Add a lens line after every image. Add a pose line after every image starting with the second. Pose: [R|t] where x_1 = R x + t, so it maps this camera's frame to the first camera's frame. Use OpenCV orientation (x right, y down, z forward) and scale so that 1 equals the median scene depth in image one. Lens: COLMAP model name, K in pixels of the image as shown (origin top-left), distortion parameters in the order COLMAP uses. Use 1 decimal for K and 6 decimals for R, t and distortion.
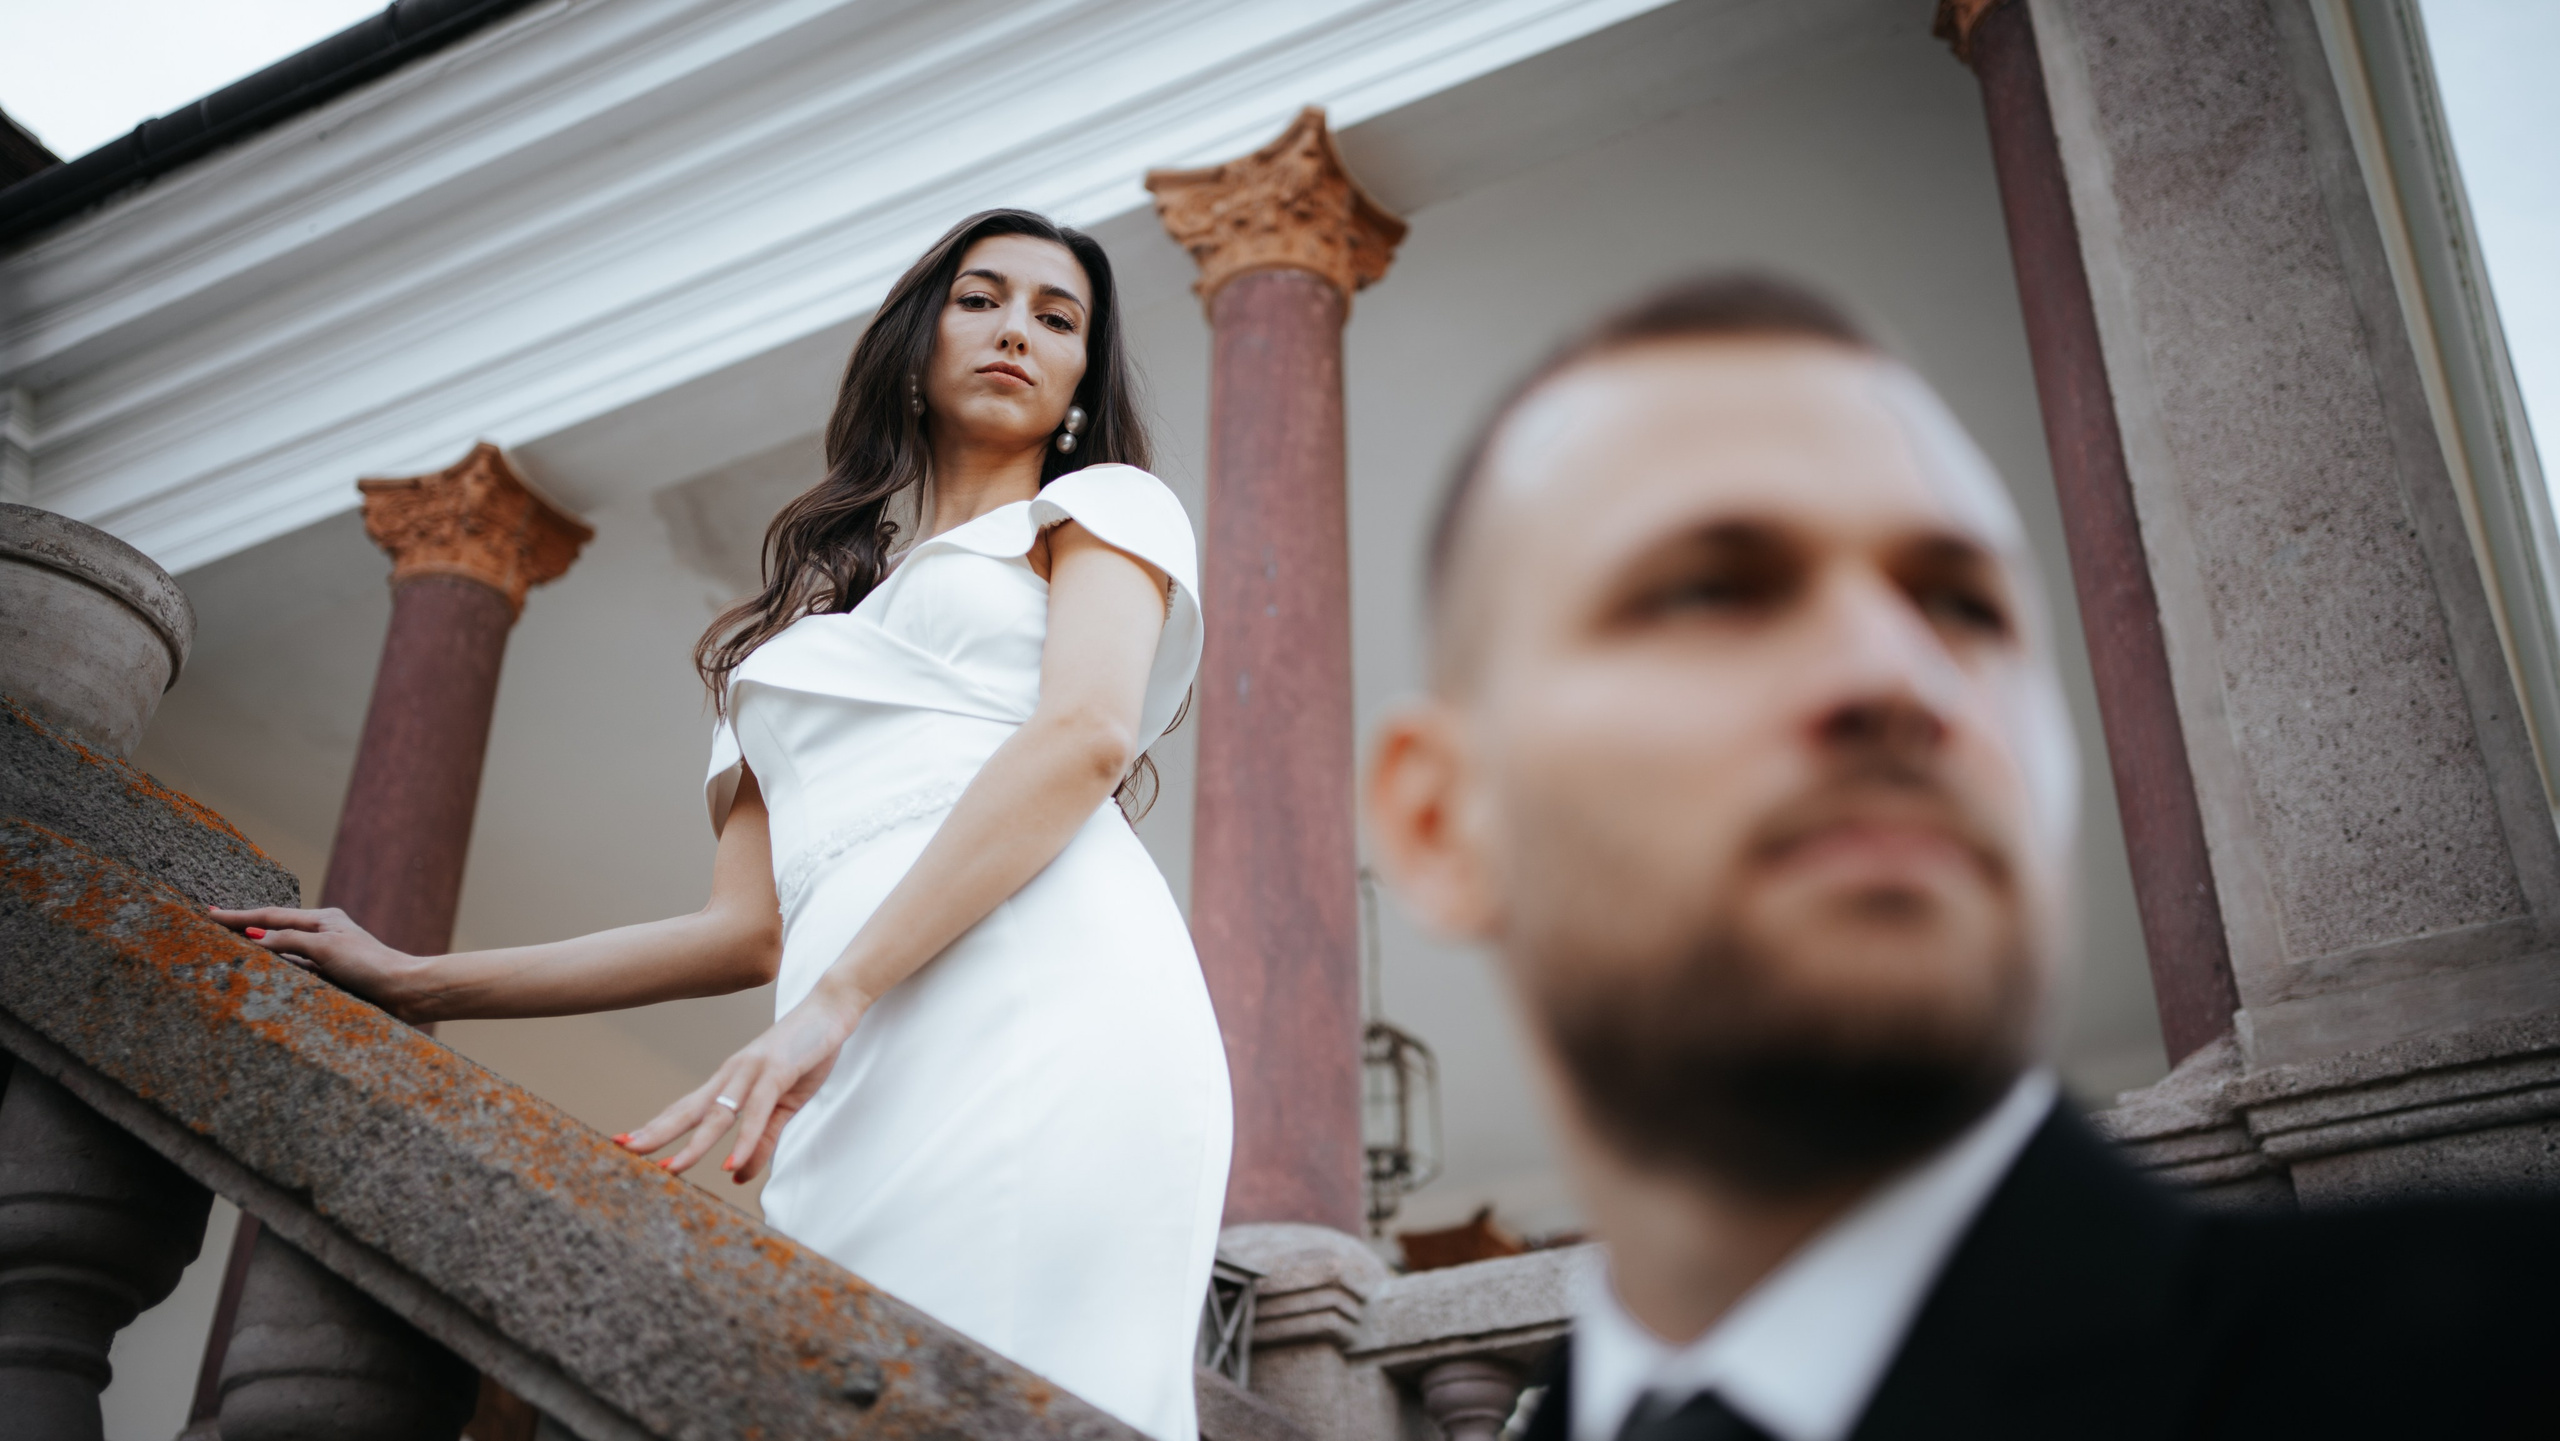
lens RADIAL K [[2606.3, 0, 1280.0], [0, 2606.3, 720.5], [0, 0, 1]] dist [-0.029191, 0.165560]
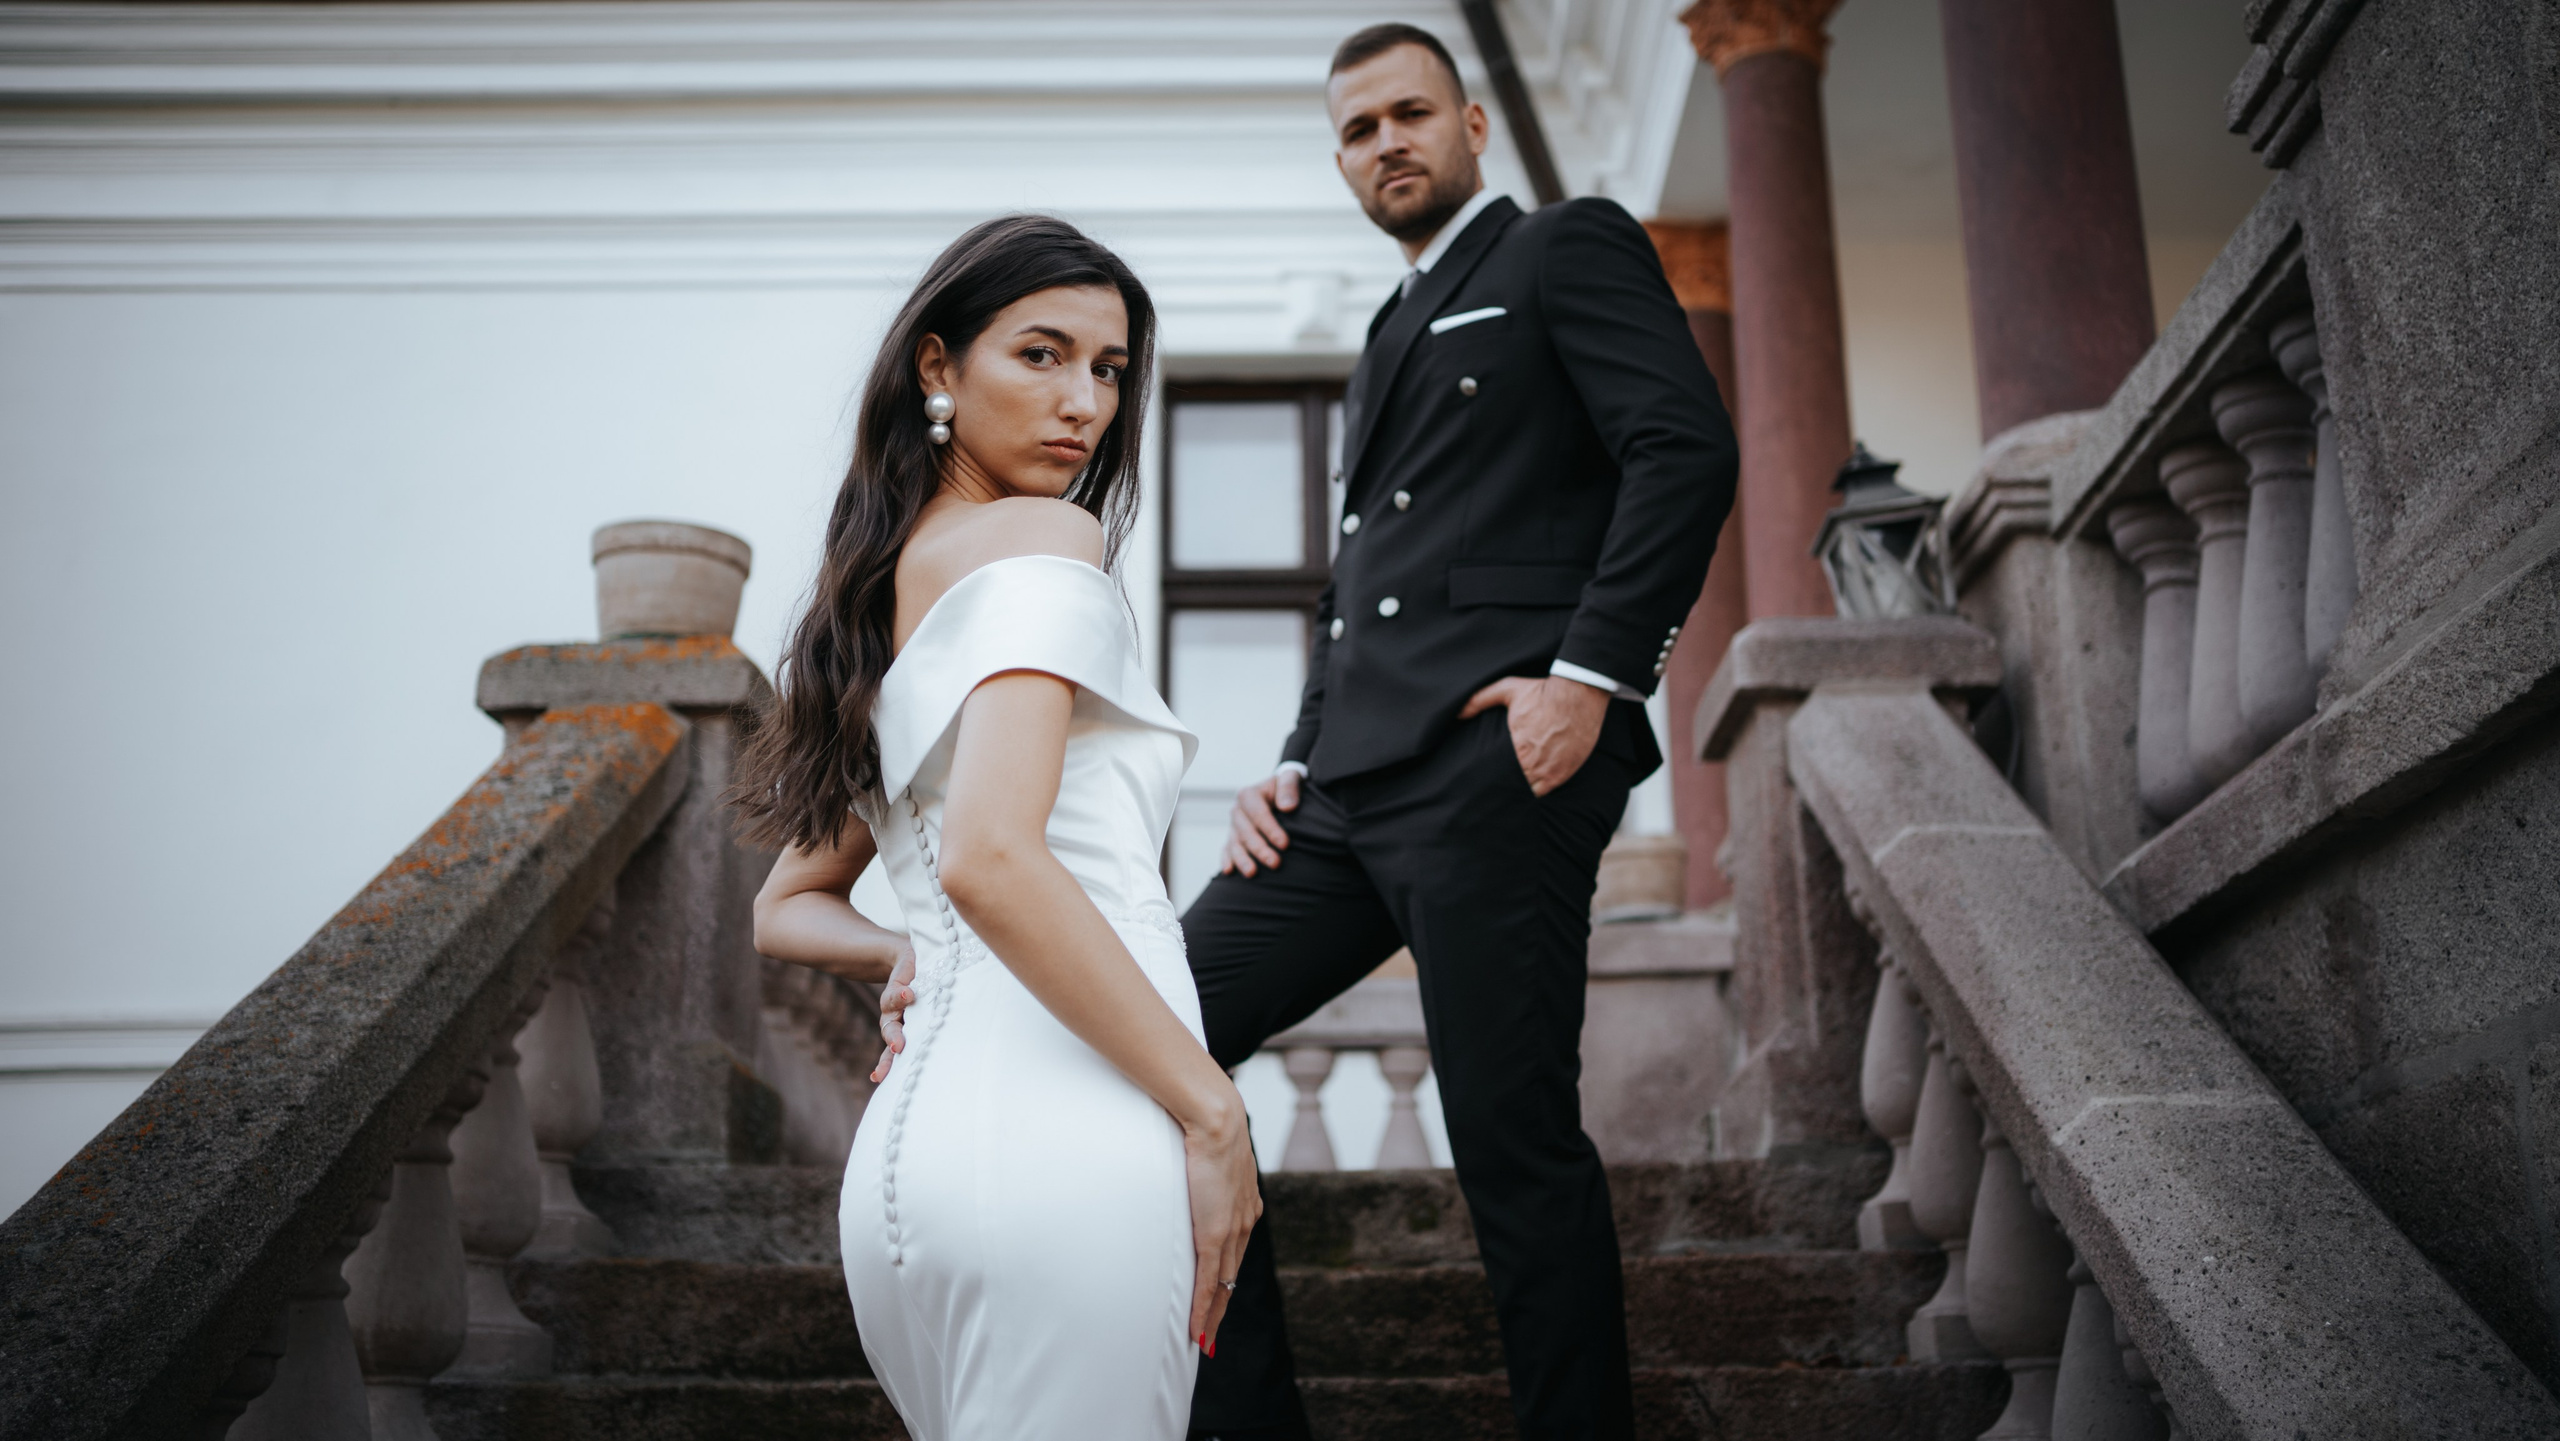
lens RADIAL K [[2605.4, 0, 1290.4], [0, 2605.4, 637.3], [0, 0, 1]] dist [-0.032275, 0.169723]
pose [[0.472724, -0.288868, -0.832519, 0.833370], [0.483346, 0.874944, -0.029133, 0.183365], [0.736823, -0.388623, 0.553230, 0.206382]]
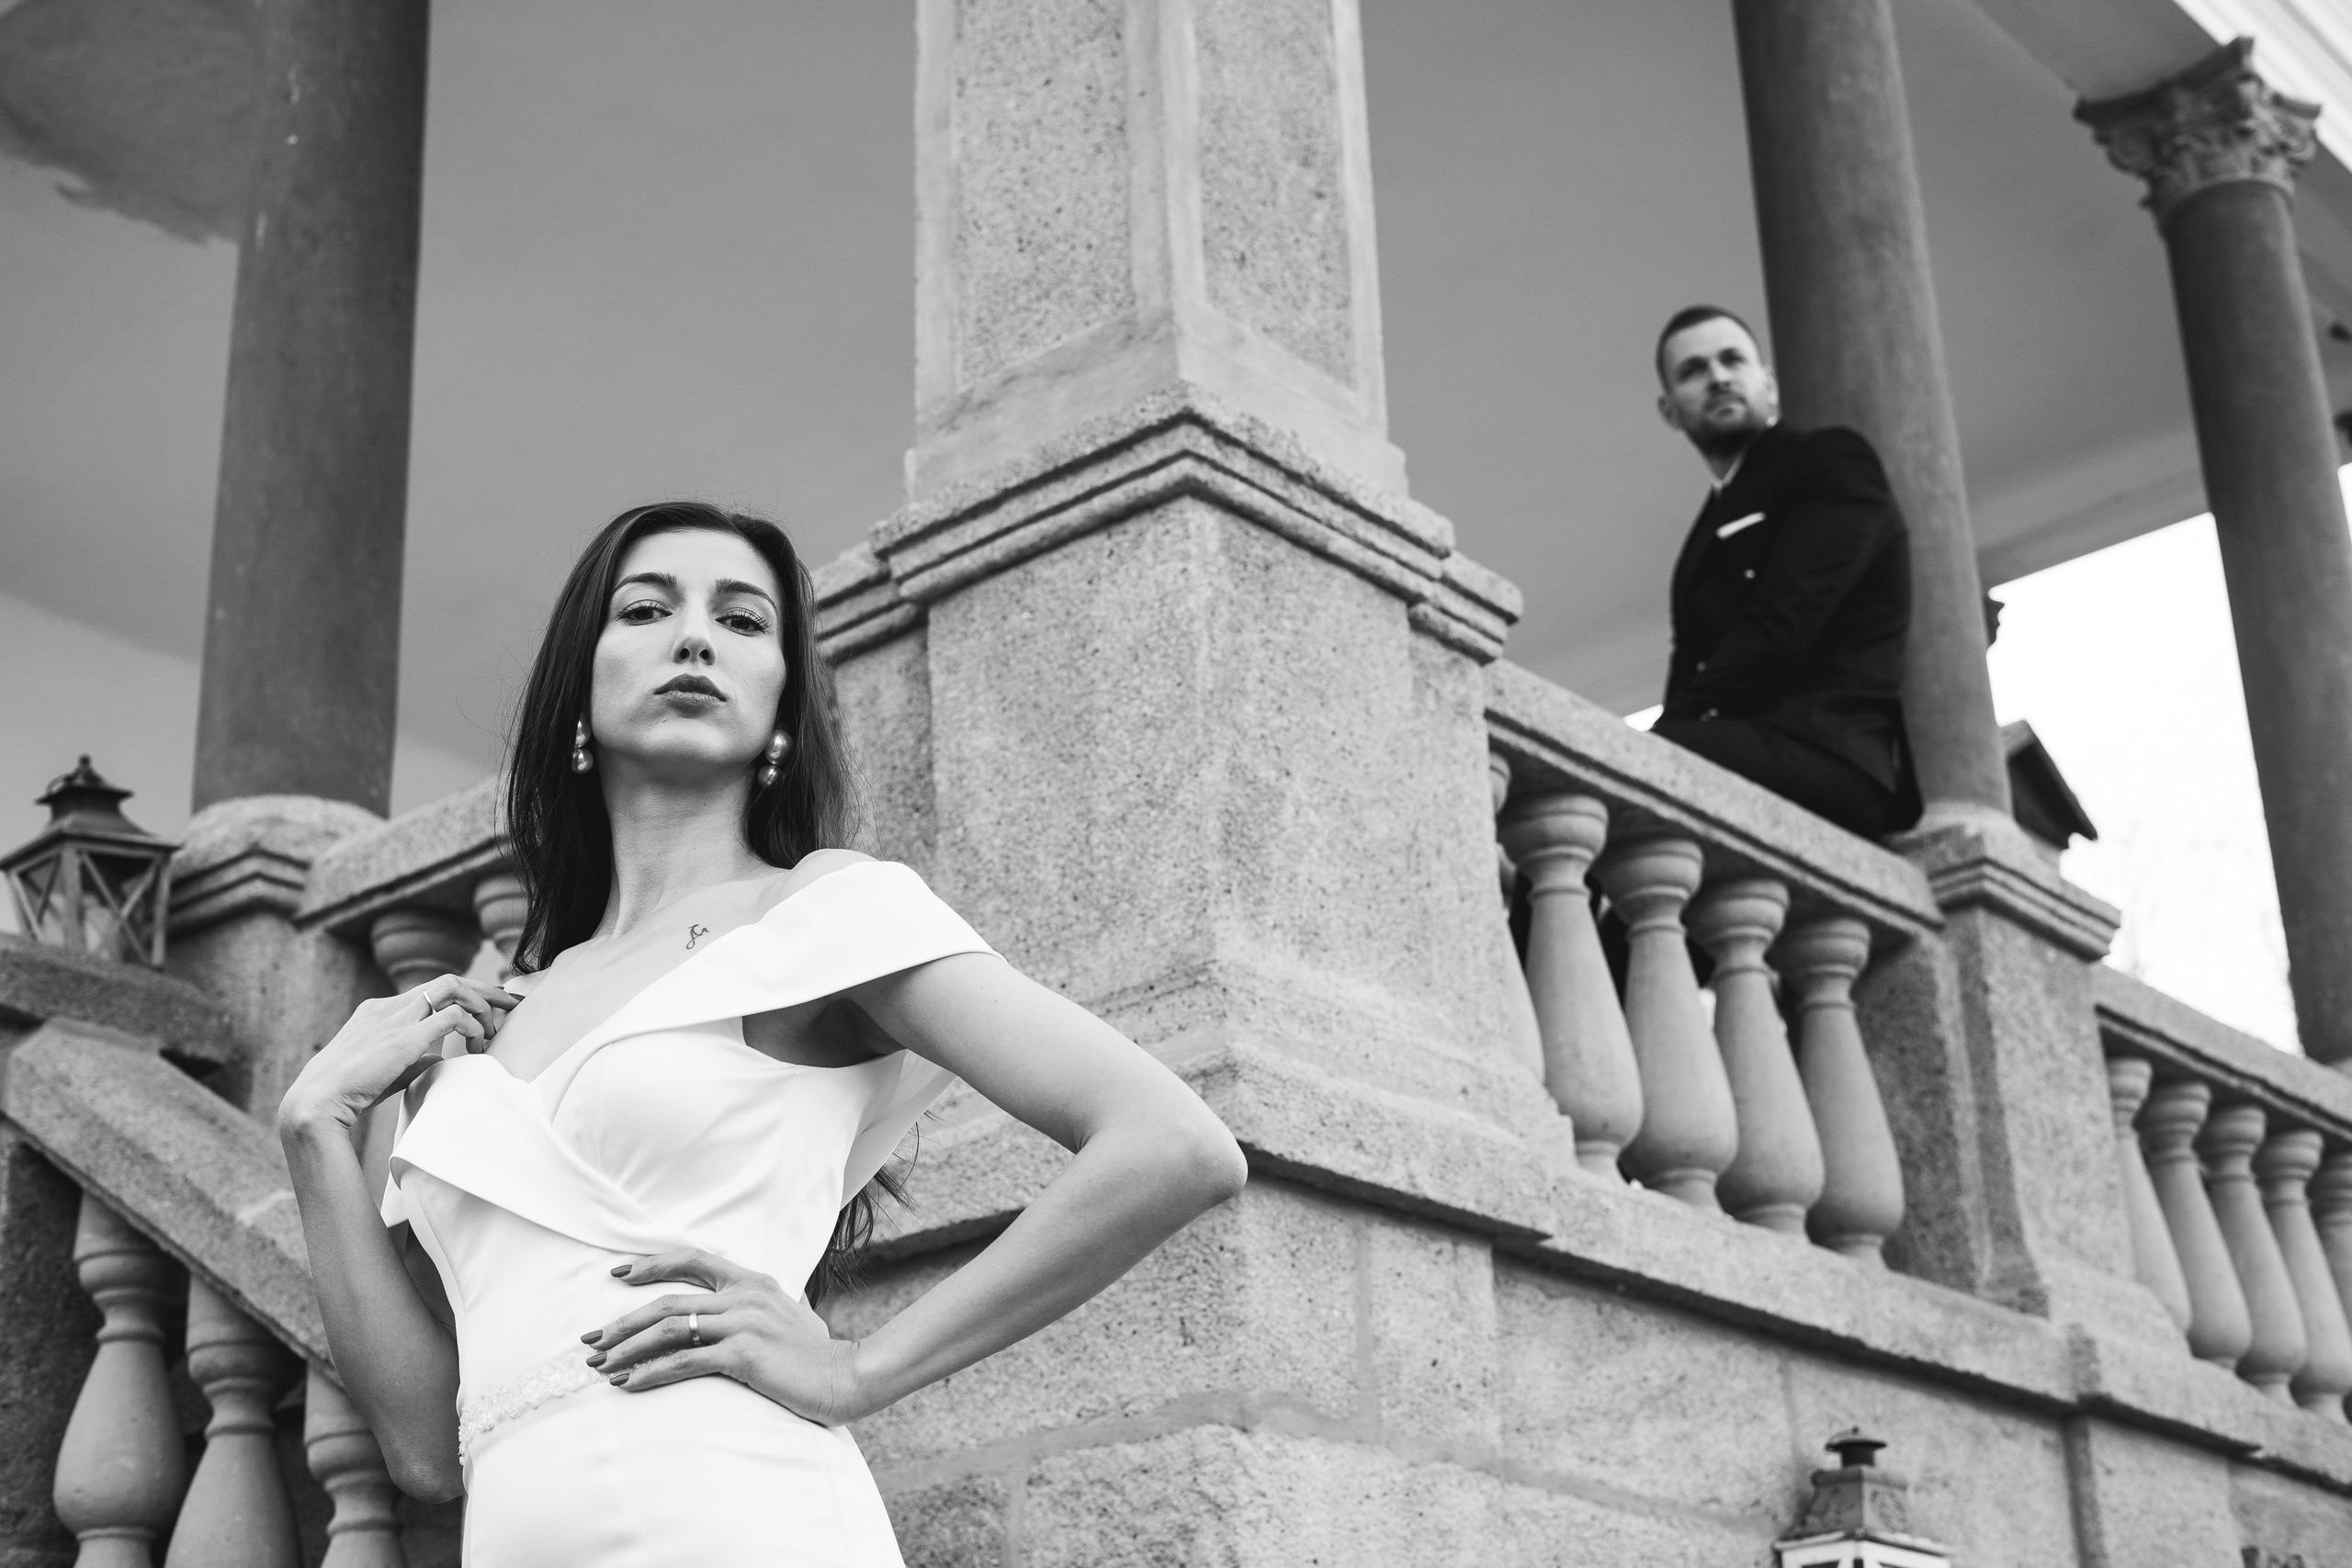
lens RADIAL K [[3462.6, 0, 1176.0], [0, 3462.6, 784.0], [0, 0, 1]] dist [-0.011461, 0.015034]
pose [[0.976850, -0.120507, -0.176753, 0.655150], [0.148630, 0.976572, 0.155617, 0.047727], [0.153859, -0.178285, 0.971875, -0.216550]]
